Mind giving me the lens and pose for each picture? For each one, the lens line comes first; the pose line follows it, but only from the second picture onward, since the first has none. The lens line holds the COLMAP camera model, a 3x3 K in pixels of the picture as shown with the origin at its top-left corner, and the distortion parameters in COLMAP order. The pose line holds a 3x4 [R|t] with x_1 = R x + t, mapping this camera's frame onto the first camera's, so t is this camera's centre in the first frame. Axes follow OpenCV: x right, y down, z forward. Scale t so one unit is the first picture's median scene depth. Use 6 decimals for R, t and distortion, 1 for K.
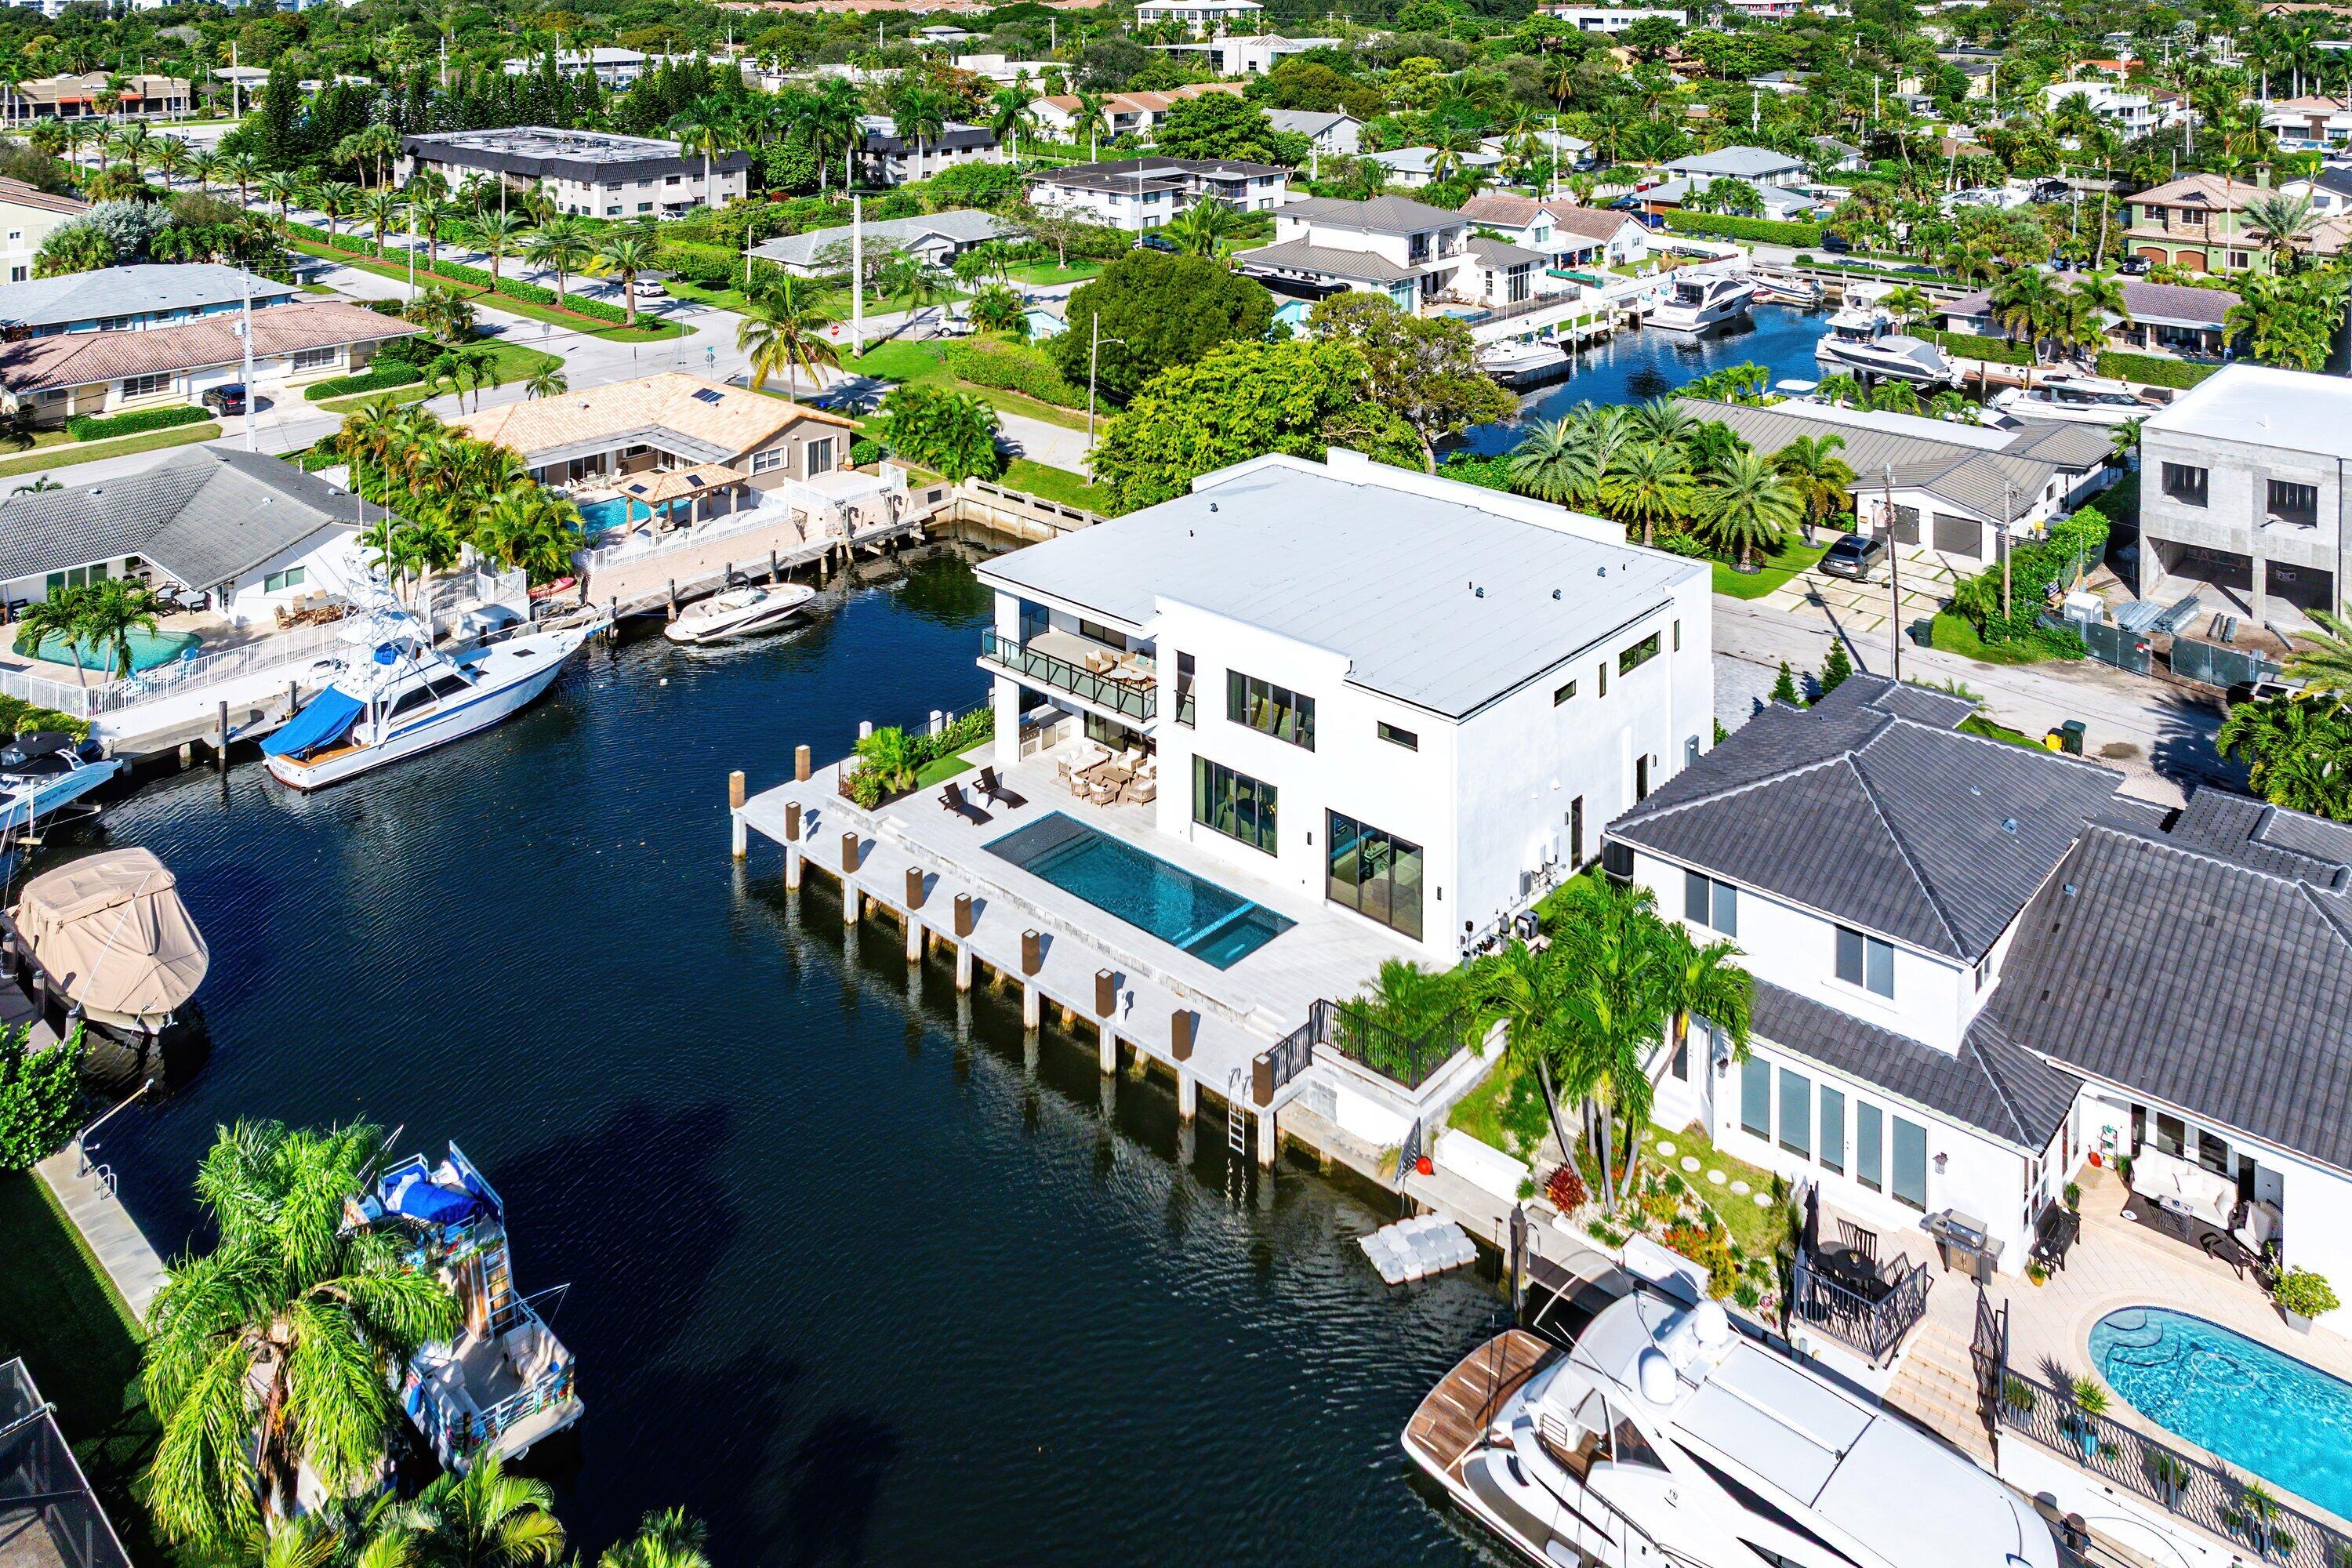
lens RADIAL K [[1822.6, 0, 1176.0], [0, 1822.6, 784.0], [0, 0, 1]] dist [-0.008393, -0.007379]
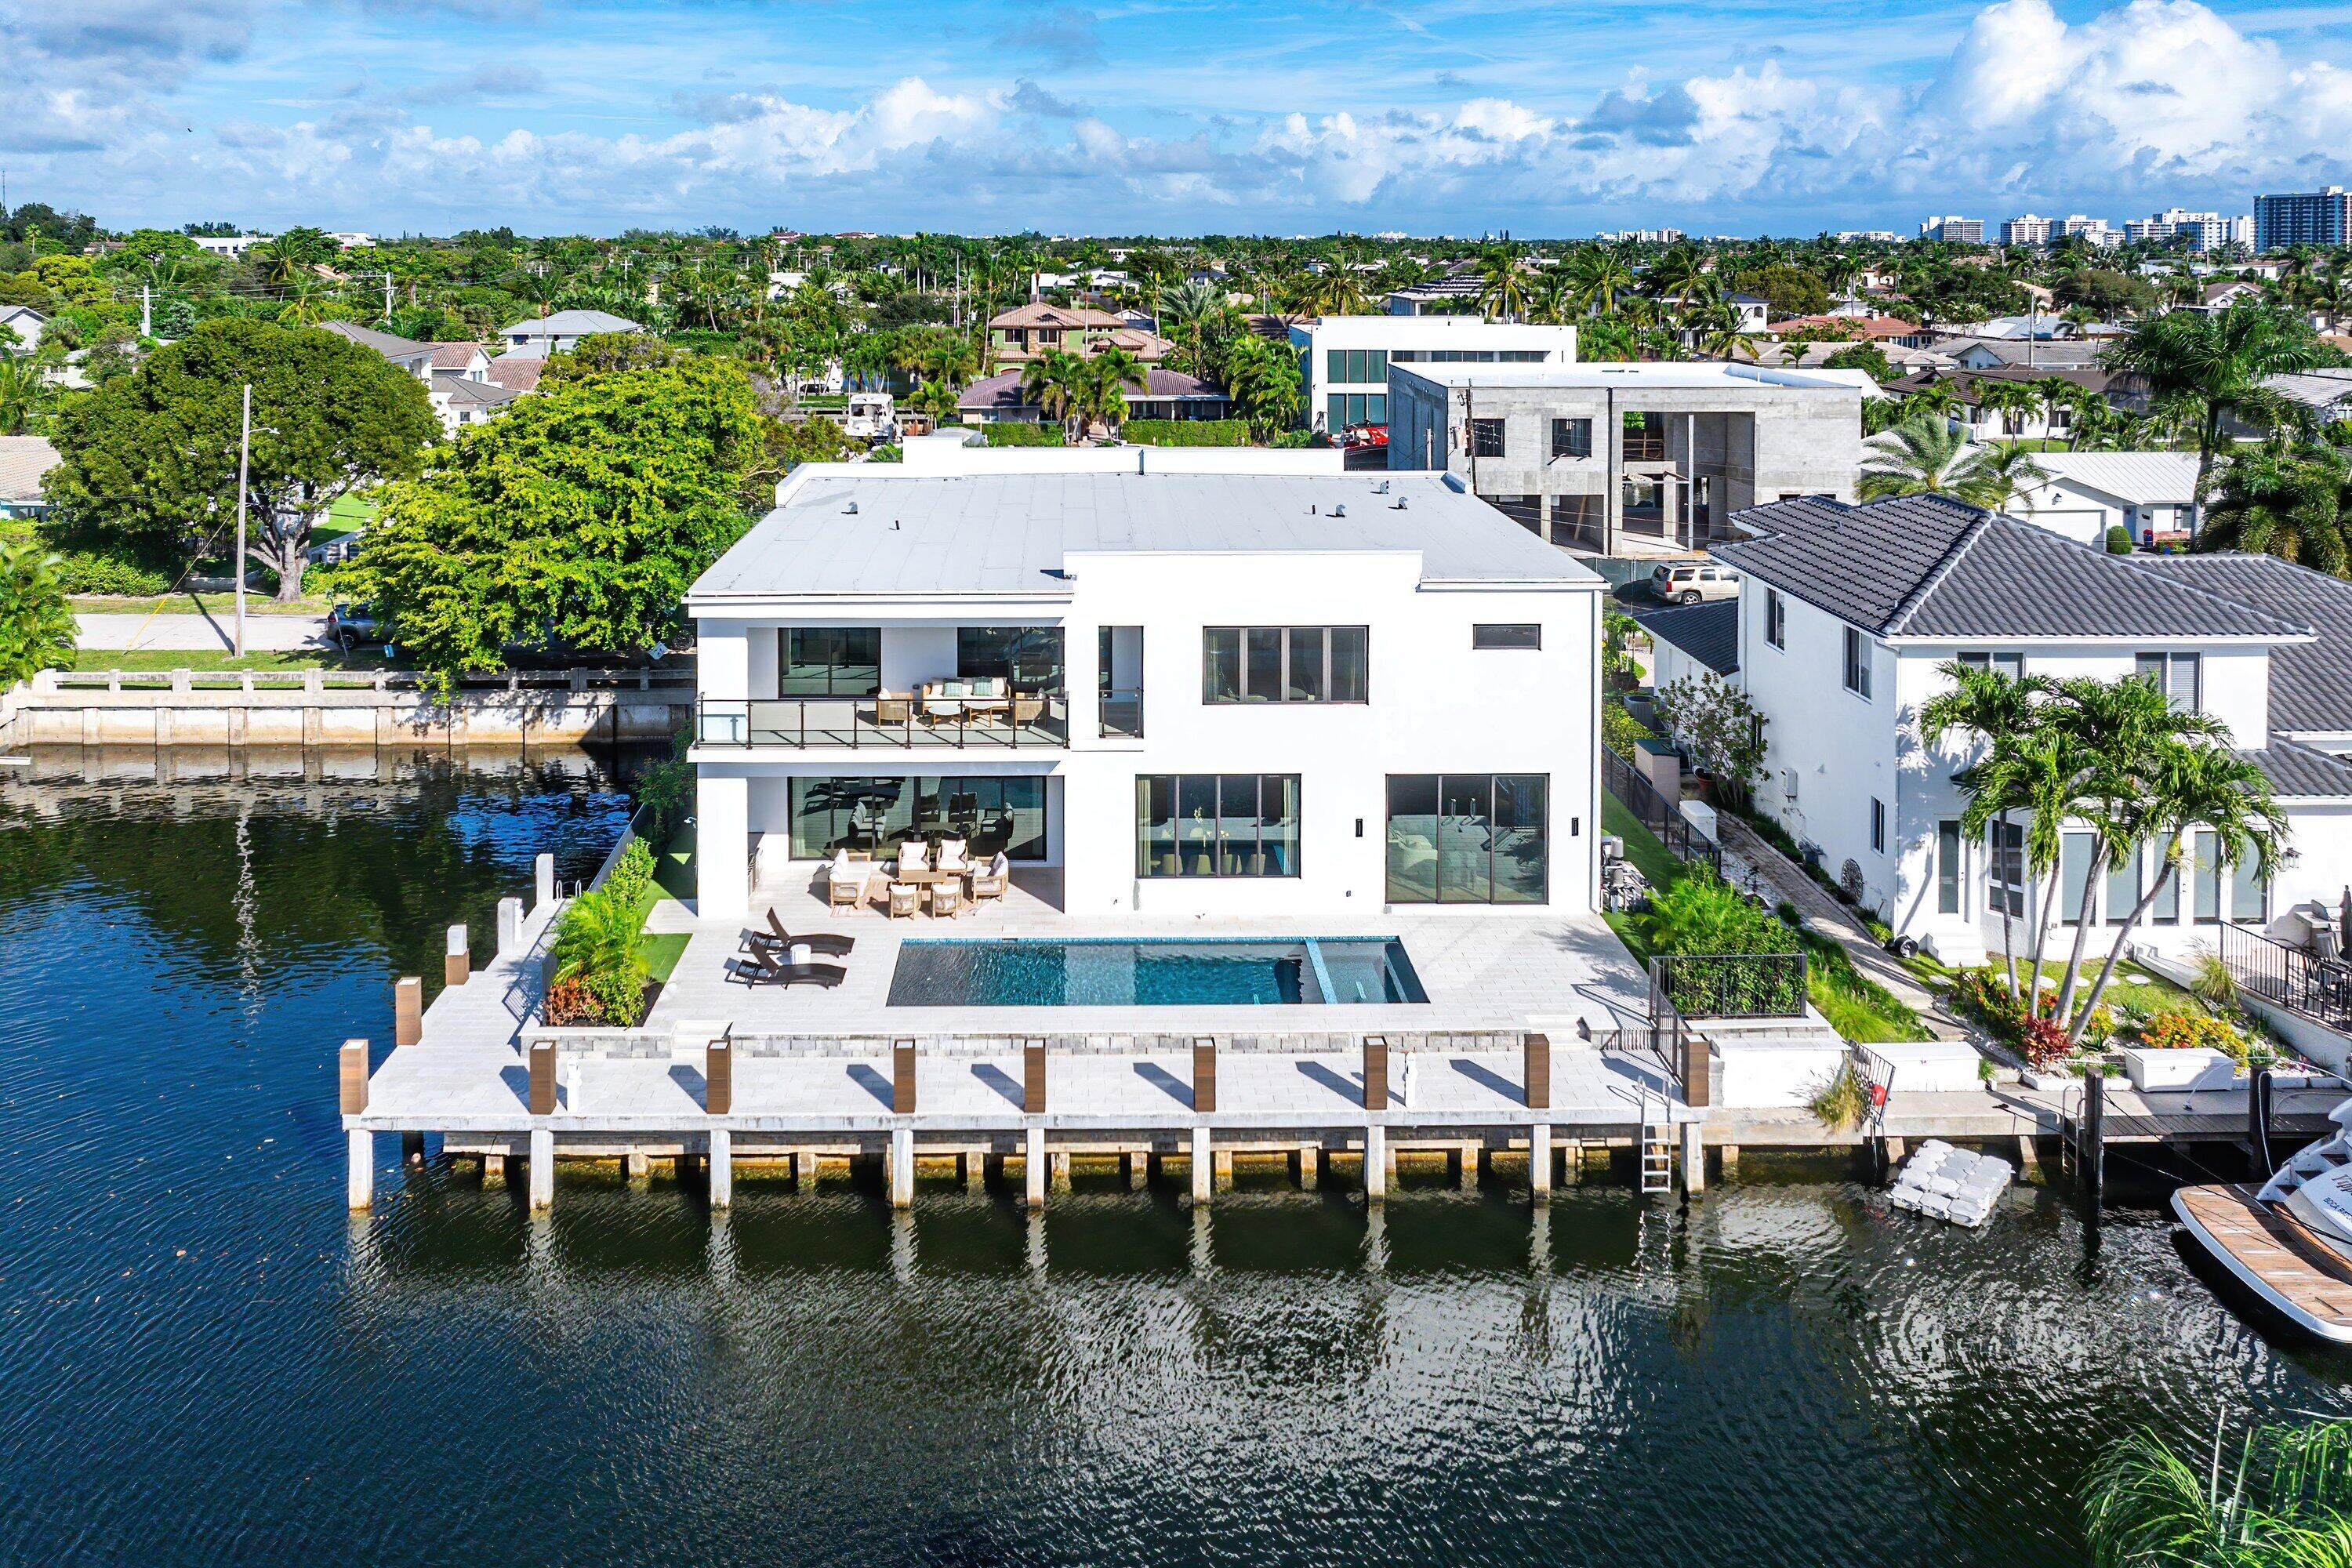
lens RADIAL K [[1822.6, 0, 1176.0], [0, 1822.6, 784.0], [0, 0, 1]] dist [-0.008393, -0.007379]
pose [[0.681068, -0.194764, 0.705842, -0.430312], [0.305932, 0.951494, -0.032646, 0.012295], [-0.665246, 0.238174, 0.707617, 0.447383]]
